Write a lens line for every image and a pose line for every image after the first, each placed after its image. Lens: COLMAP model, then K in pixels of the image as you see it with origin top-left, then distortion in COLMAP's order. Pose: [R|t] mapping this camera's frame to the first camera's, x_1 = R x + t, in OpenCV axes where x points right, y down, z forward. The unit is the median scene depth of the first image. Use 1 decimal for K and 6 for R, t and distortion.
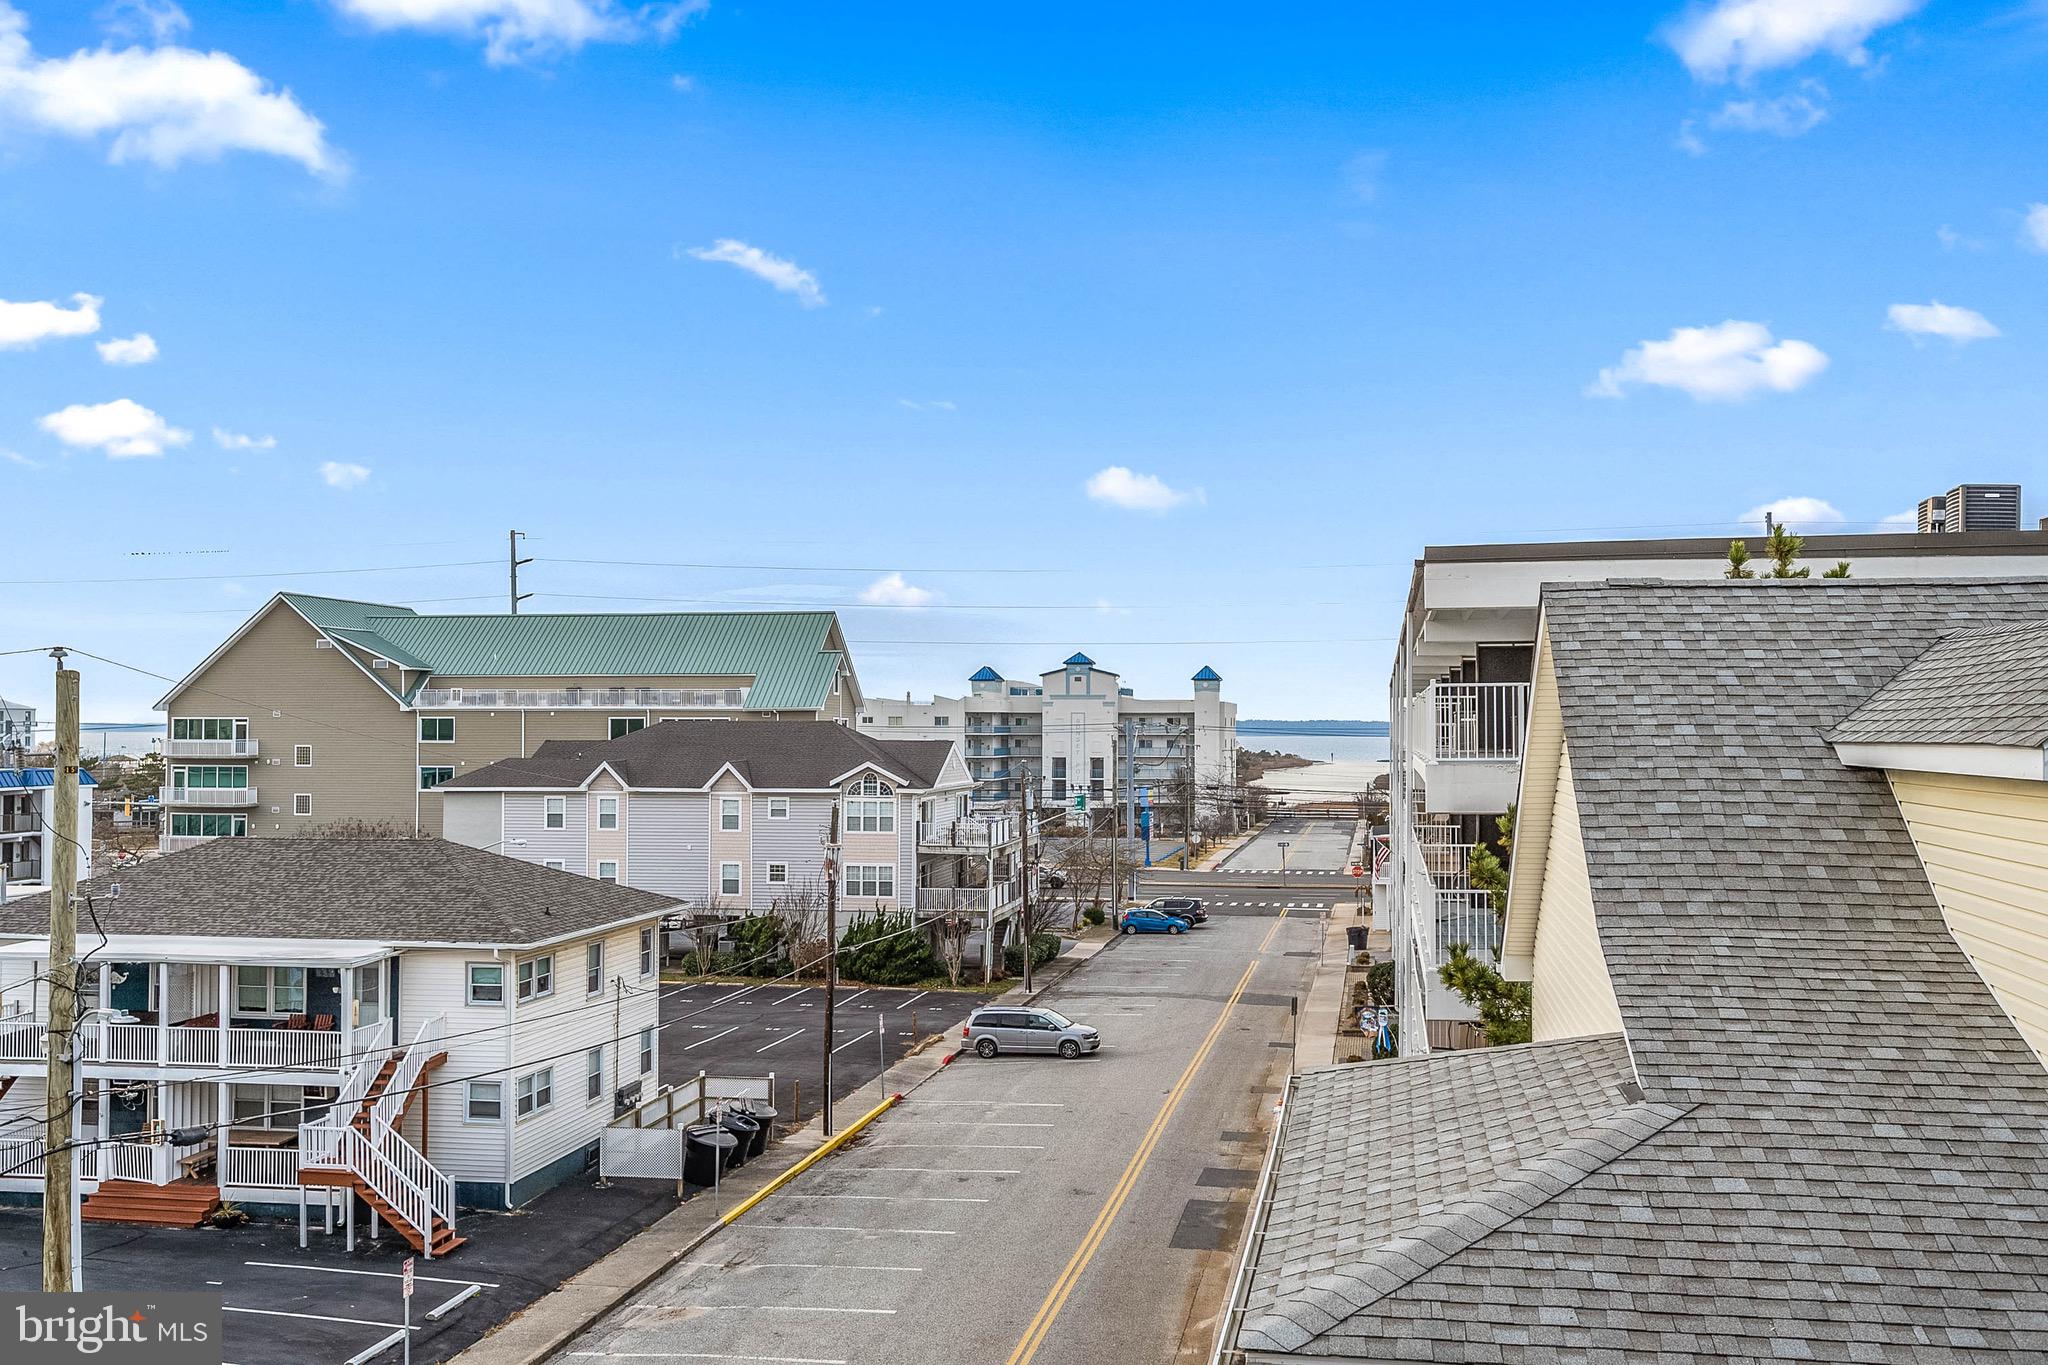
lens RADIAL K [[1790.0, 0, 1059.6], [0, 1790.0, 688.6], [0, 0, 1]] dist [0.000117, -0.004276]
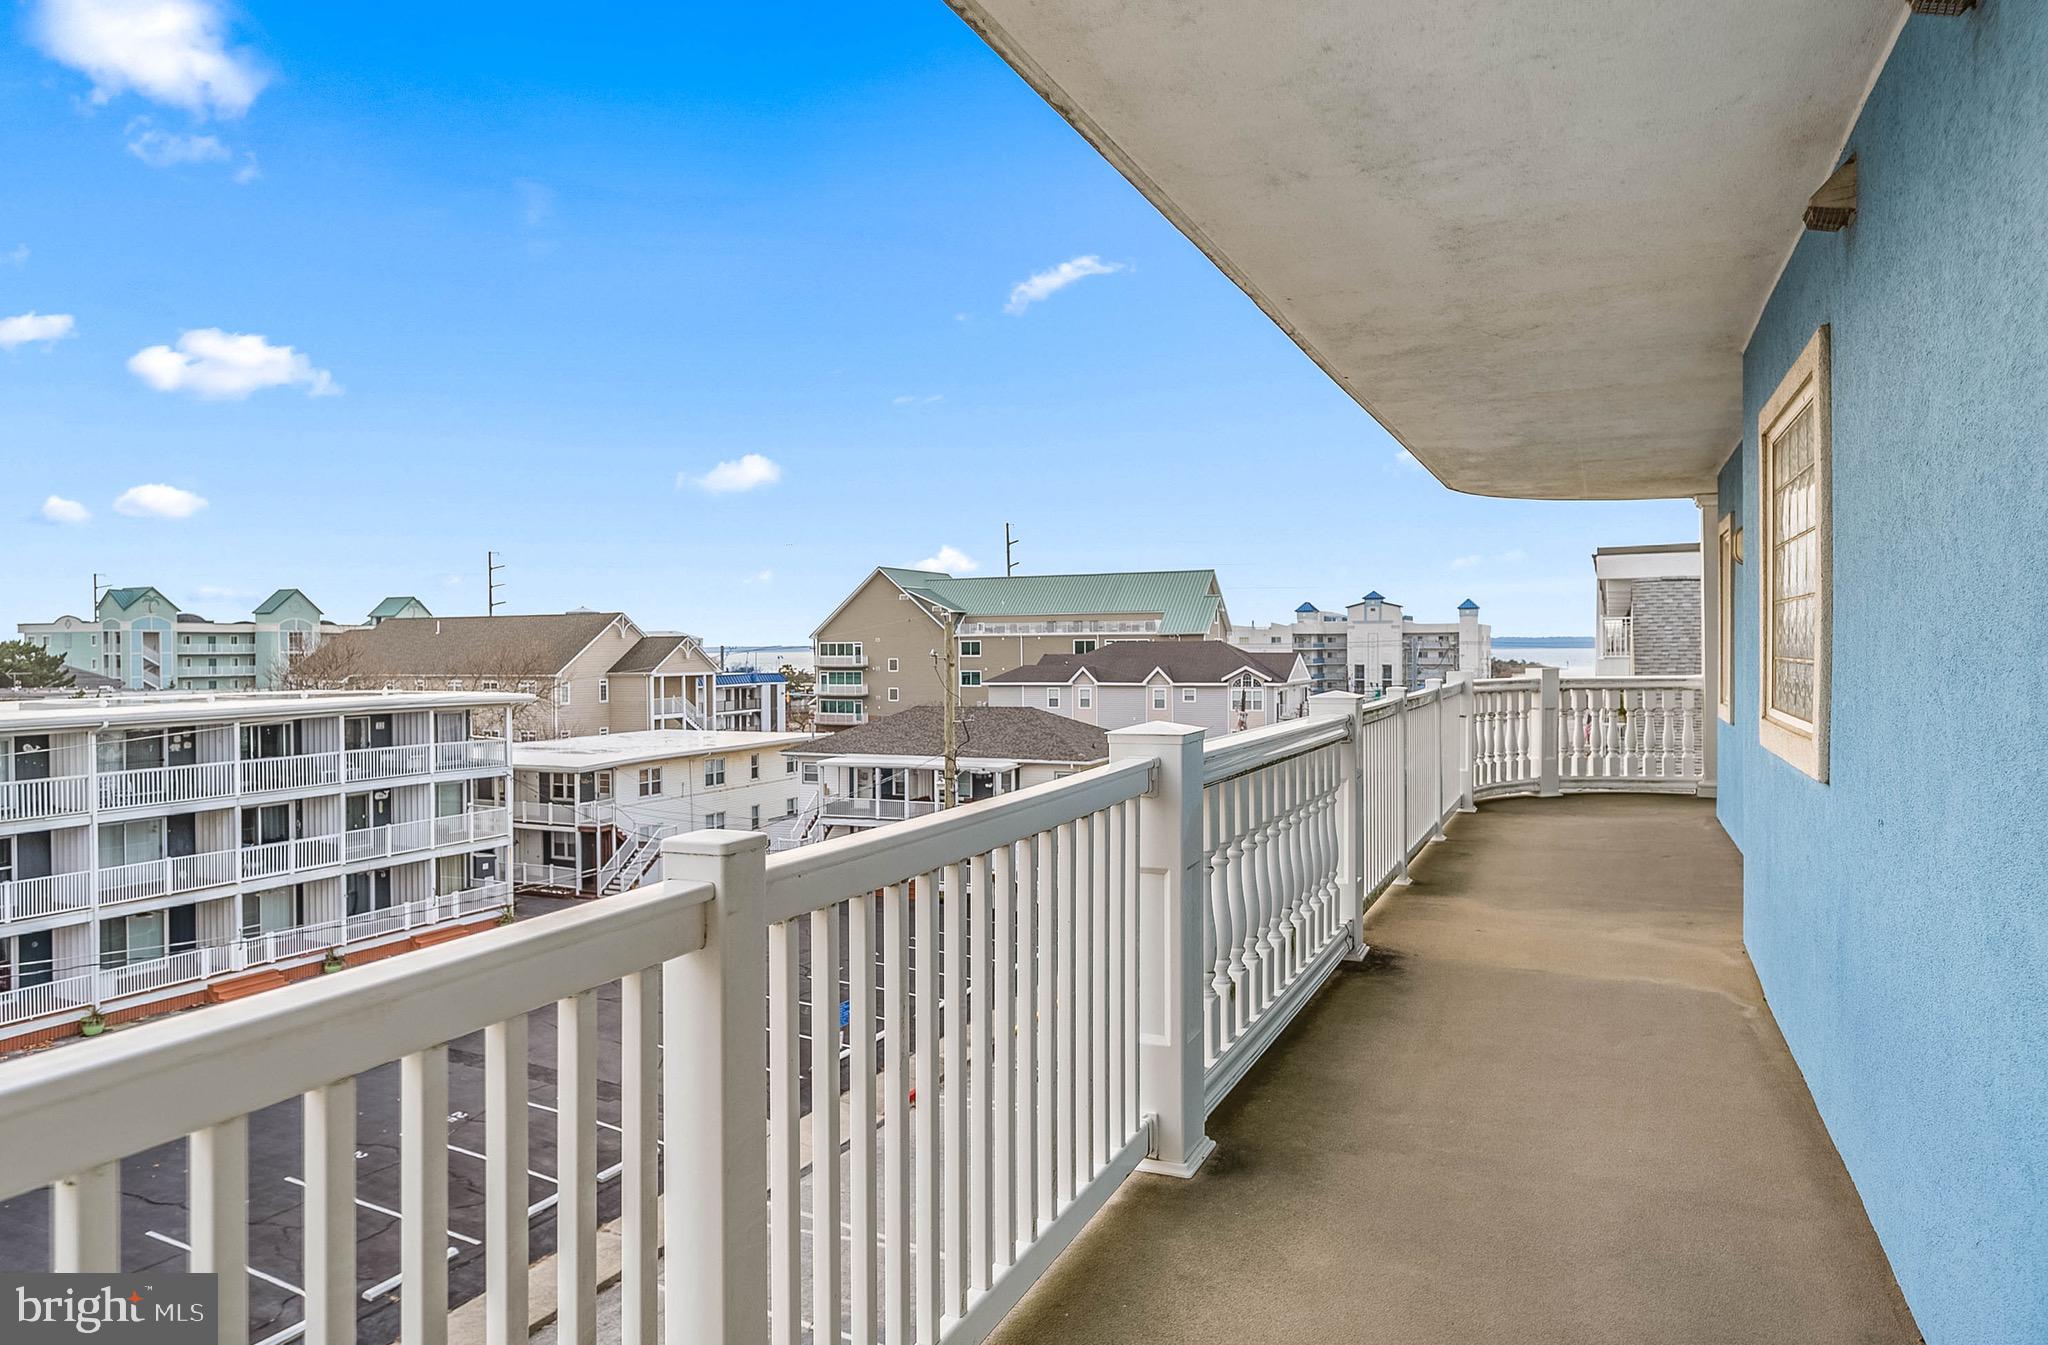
lens RADIAL K [[1281.4, 0, 1009.4], [0, 1281.4, 672.3], [0, 0, 1]] dist [0.004506, -0.000410]
pose [[0.966269, -0.004219, -0.257501, -0.016197], [0.015145, 0.999066, 0.040462, -0.002745], [0.257090, -0.042997, 0.965430, -0.150374]]
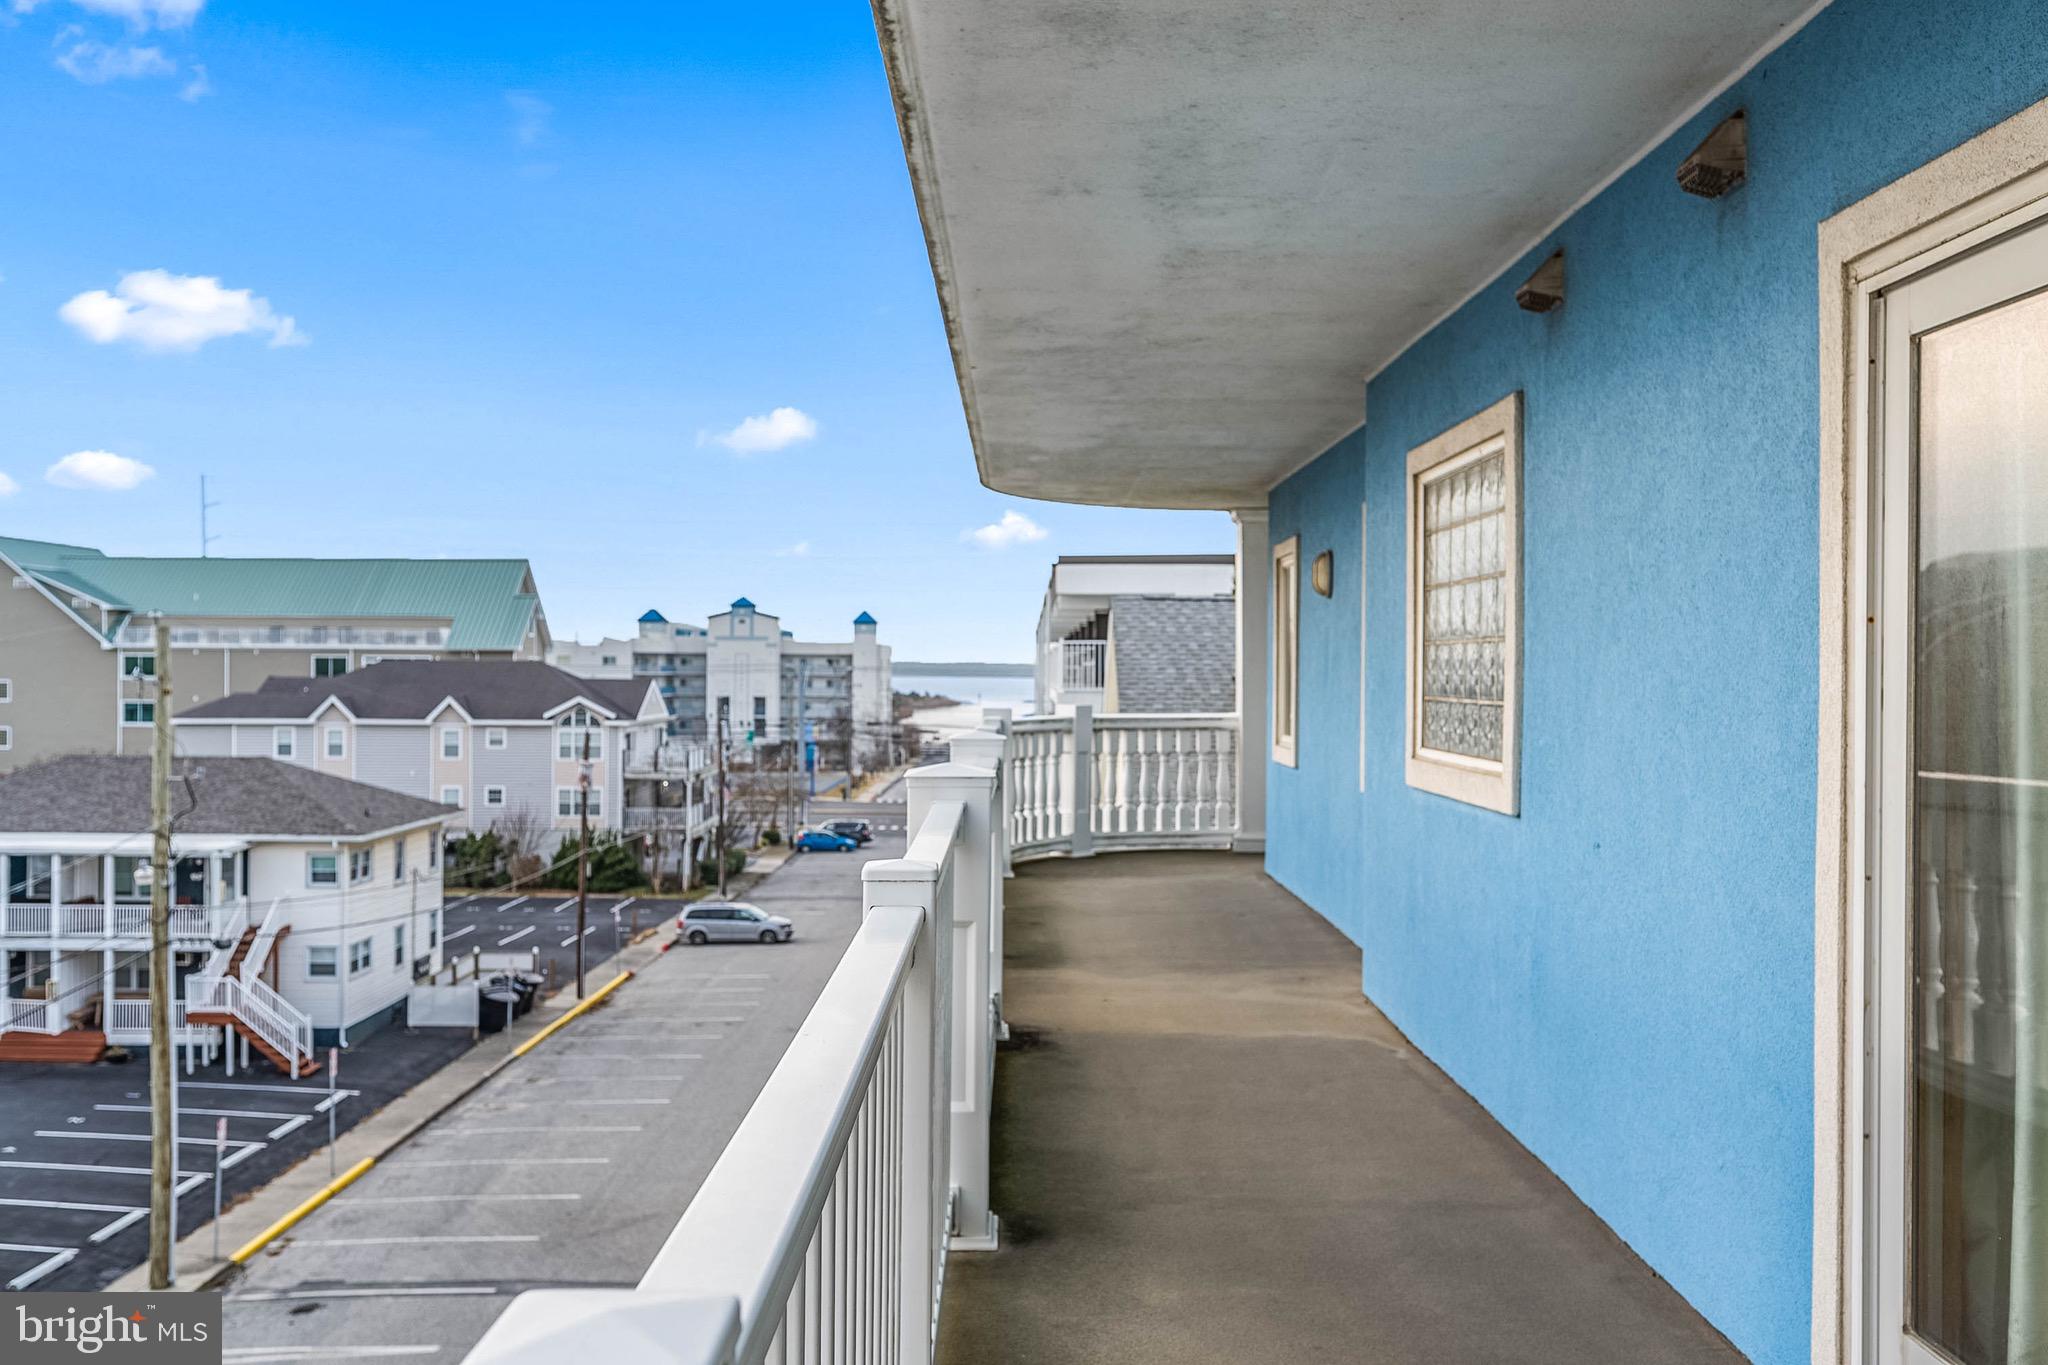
lens RADIAL K [[1805.7, 0, 1024.0], [0, 1805.7, 682.5], [0, 0, 1]] dist [-0.002585, 0.000671]
pose [[0.984423, 0.004309, 0.175764, -0.030251], [-0.009491, 0.999544, 0.028655, -0.003412], [-0.175561, -0.029876, 0.984015, -0.163118]]
